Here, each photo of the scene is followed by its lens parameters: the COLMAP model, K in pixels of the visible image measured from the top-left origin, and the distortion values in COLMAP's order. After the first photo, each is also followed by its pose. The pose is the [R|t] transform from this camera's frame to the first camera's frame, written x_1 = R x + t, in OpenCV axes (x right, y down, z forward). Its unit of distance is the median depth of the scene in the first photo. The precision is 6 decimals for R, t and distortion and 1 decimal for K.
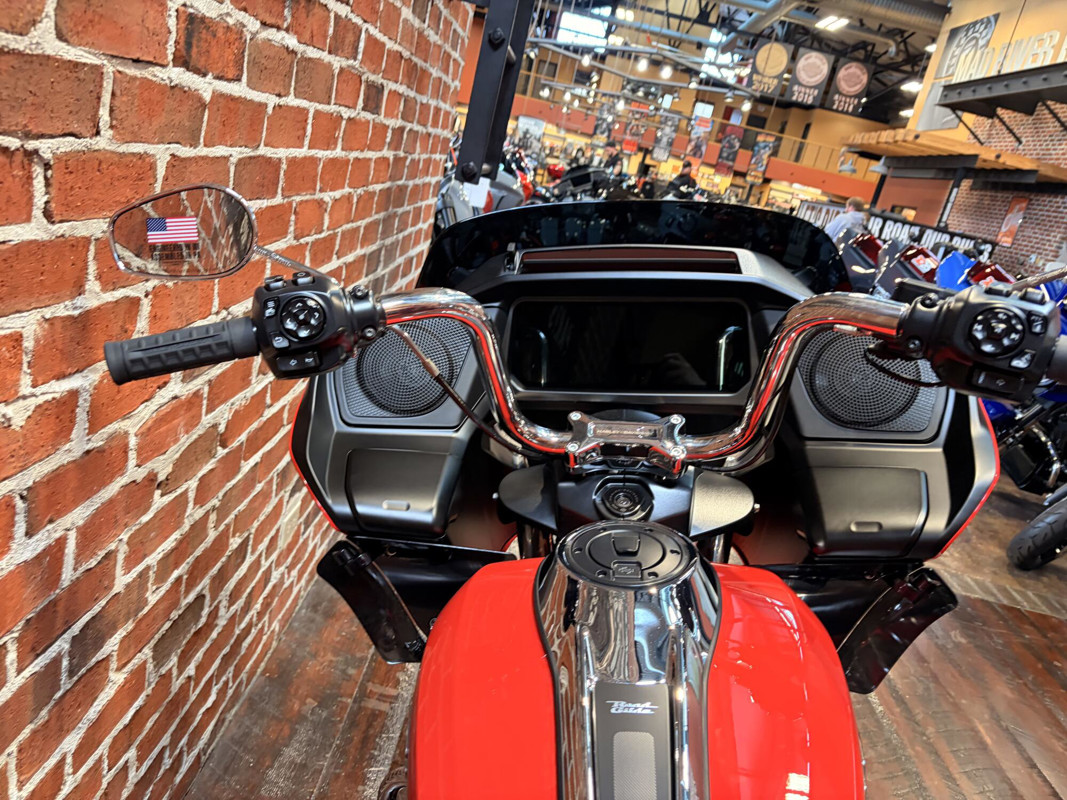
lens RADIAL K [[804.7, 0, 523.6], [0, 804.7, 407.4], [0, 0, 1]] dist [0.029201, -0.026169]
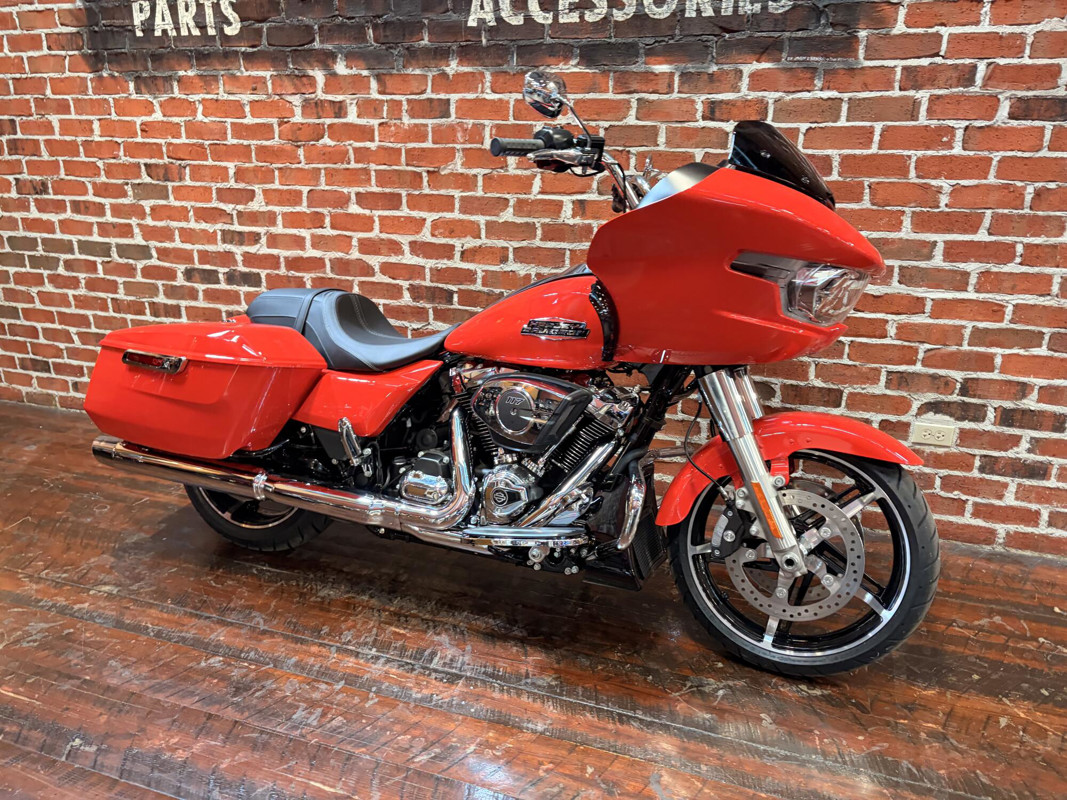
lens RADIAL K [[804.7, 0, 522.8], [0, 804.7, 407.4], [0, 0, 1]] dist [0.029201, -0.026169]
pose [[-0.275341, 0.103224, -0.955789, 0.228921], [-0.354873, 0.913086, 0.200844, 0.014014], [0.893450, 0.394484, -0.214779, 0.128249]]
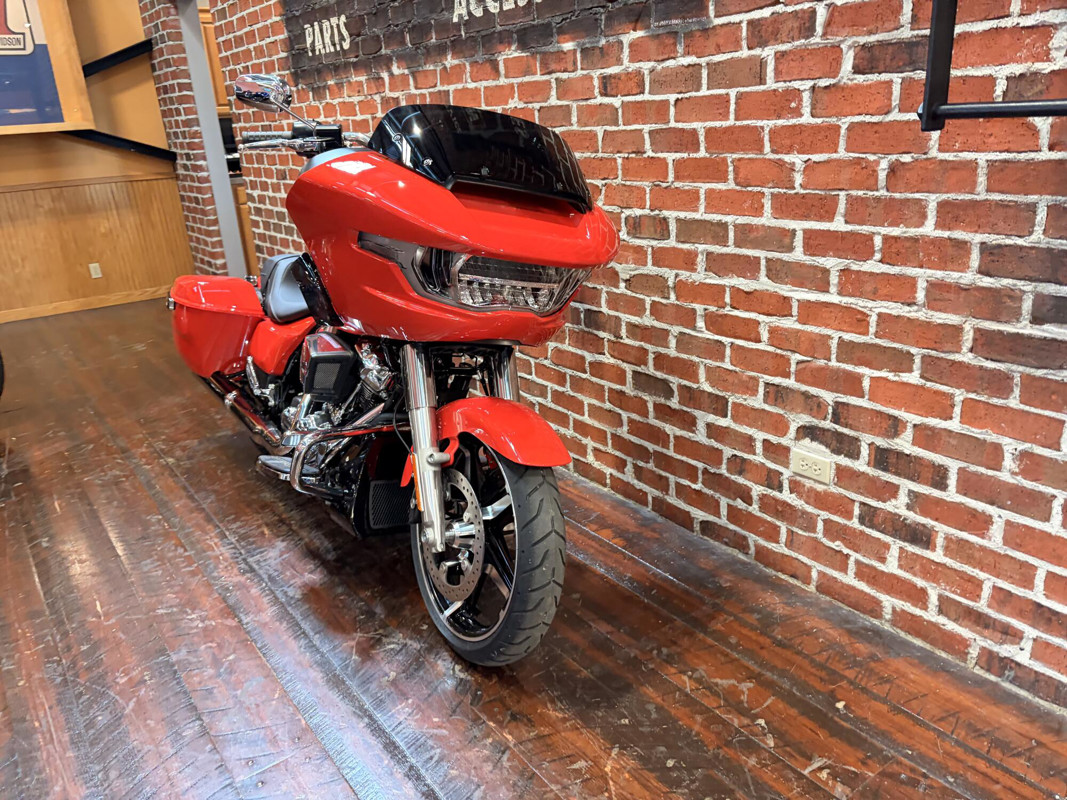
lens RADIAL K [[804.7, 0, 523.1], [0, 804.7, 409.9], [0, 0, 1]] dist [0.029201, -0.026169]
pose [[-0.770973, 0.045372, -0.635250, 0.138324], [-0.300102, 0.853895, 0.425208, -0.053428], [0.561730, 0.518463, -0.644714, 0.281482]]
